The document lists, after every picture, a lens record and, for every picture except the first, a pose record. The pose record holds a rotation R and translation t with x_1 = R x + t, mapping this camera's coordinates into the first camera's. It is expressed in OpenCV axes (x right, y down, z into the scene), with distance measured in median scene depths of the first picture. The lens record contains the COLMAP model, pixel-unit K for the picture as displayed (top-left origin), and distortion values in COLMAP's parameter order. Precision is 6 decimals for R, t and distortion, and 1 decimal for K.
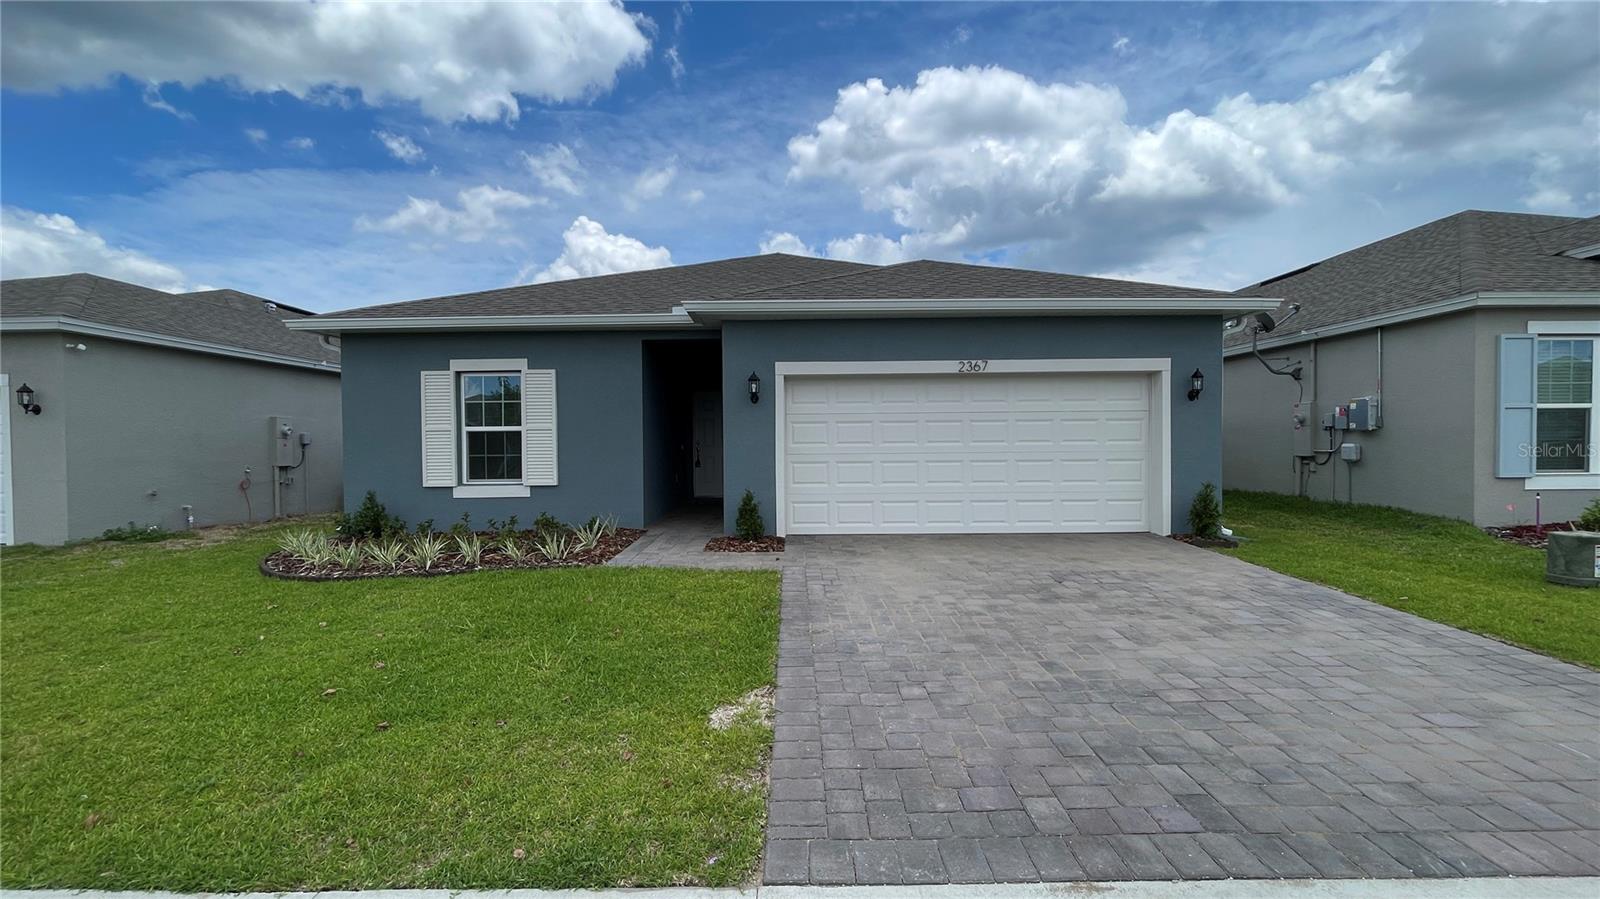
lens RADIAL K [[674.8, 0, 789.3], [0, 674.8, 451.3], [0, 0, 1]] dist [0.001948, 0.002313]
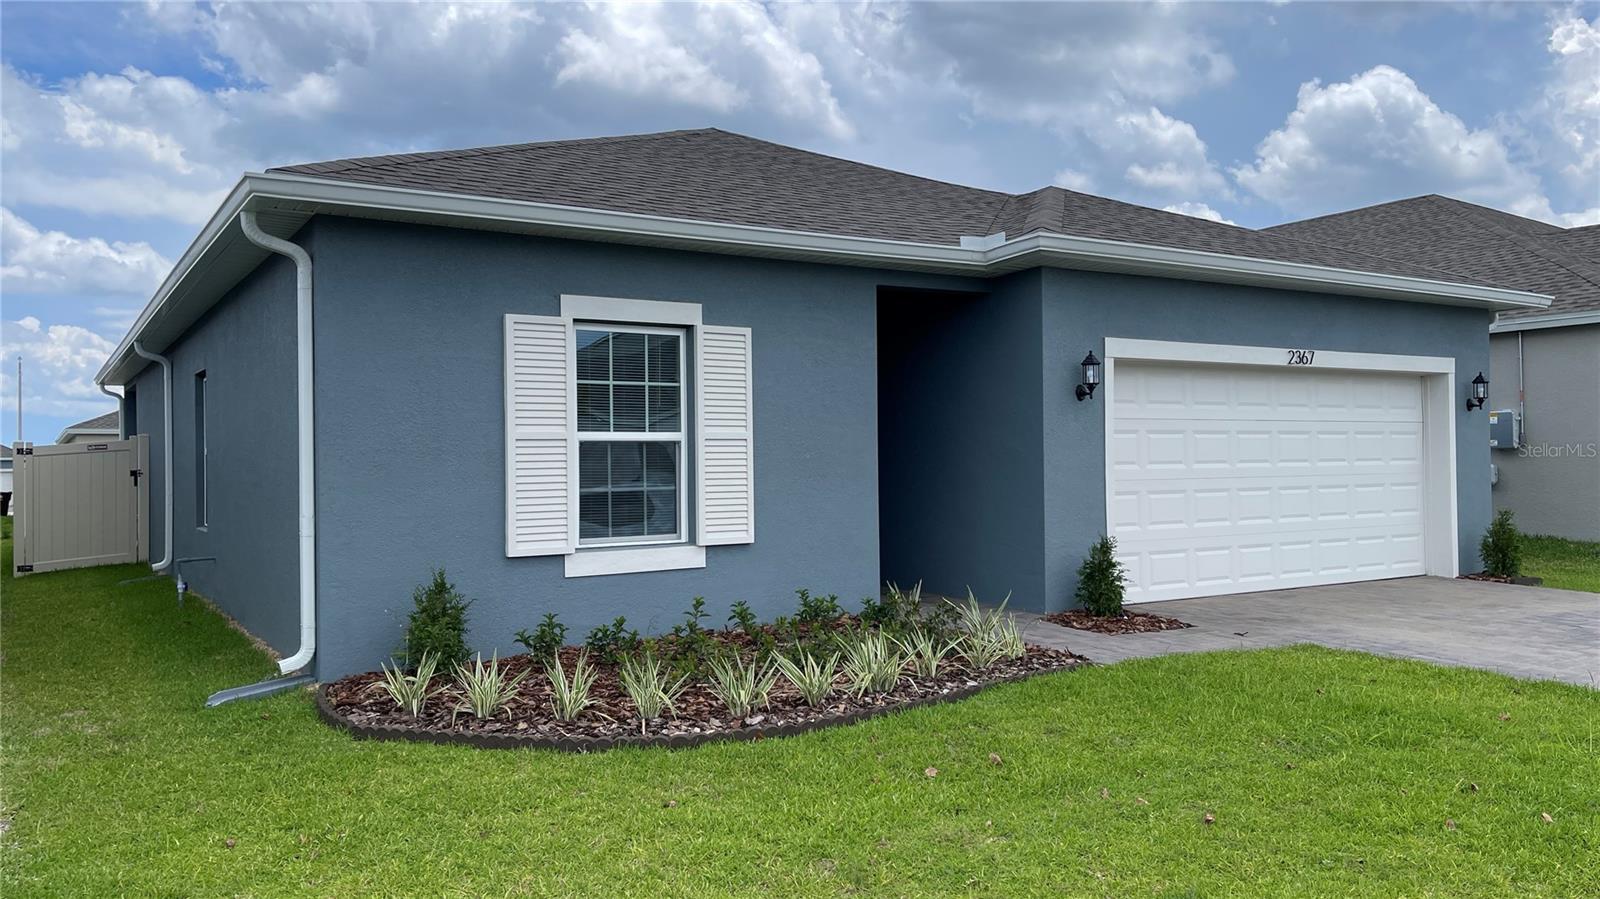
lens RADIAL K [[1245.1, 0, 793.1], [0, 1245.1, 446.2], [0, 0, 1]] dist [0.007608, -0.016078]
pose [[0.845235, 0.006263, 0.534357, -0.844021], [0.012936, 0.999398, -0.032176, 0.005873], [-0.534238, 0.034109, 0.844646, 0.147618]]
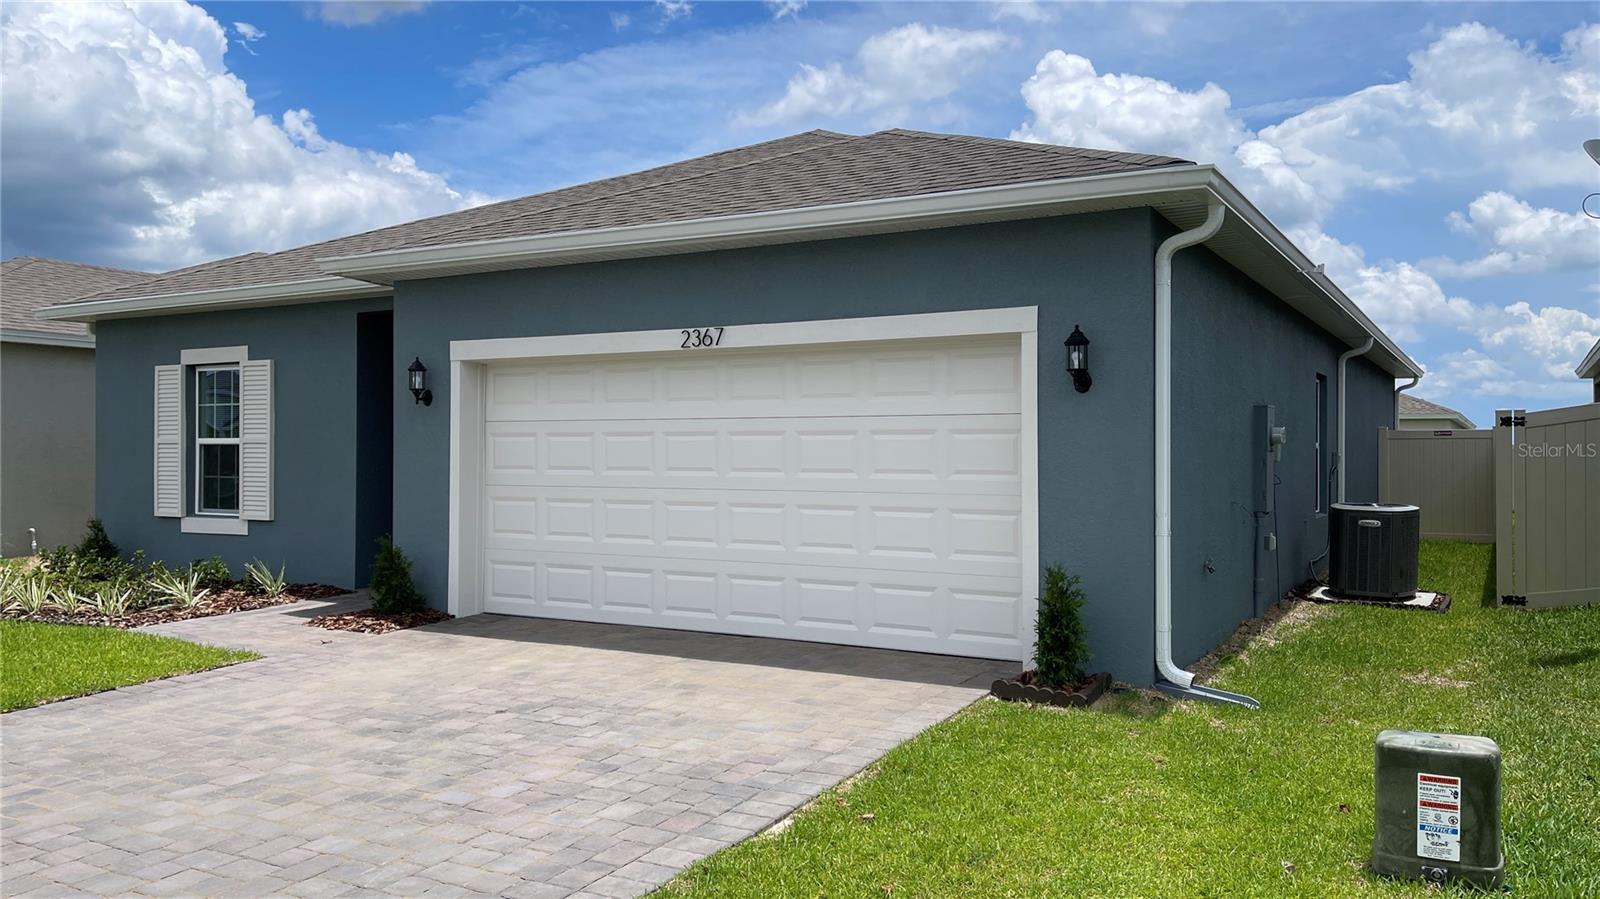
lens RADIAL K [[1245.1, 0, 795.6], [0, 1245.1, 455.0], [0, 0, 1]] dist [0.007608, -0.016078]
pose [[0.870096, 0.011937, -0.492738, 0.793211], [-0.018468, 0.999794, -0.008391, -0.018487], [0.492536, 0.016401, 0.870137, 0.121626]]
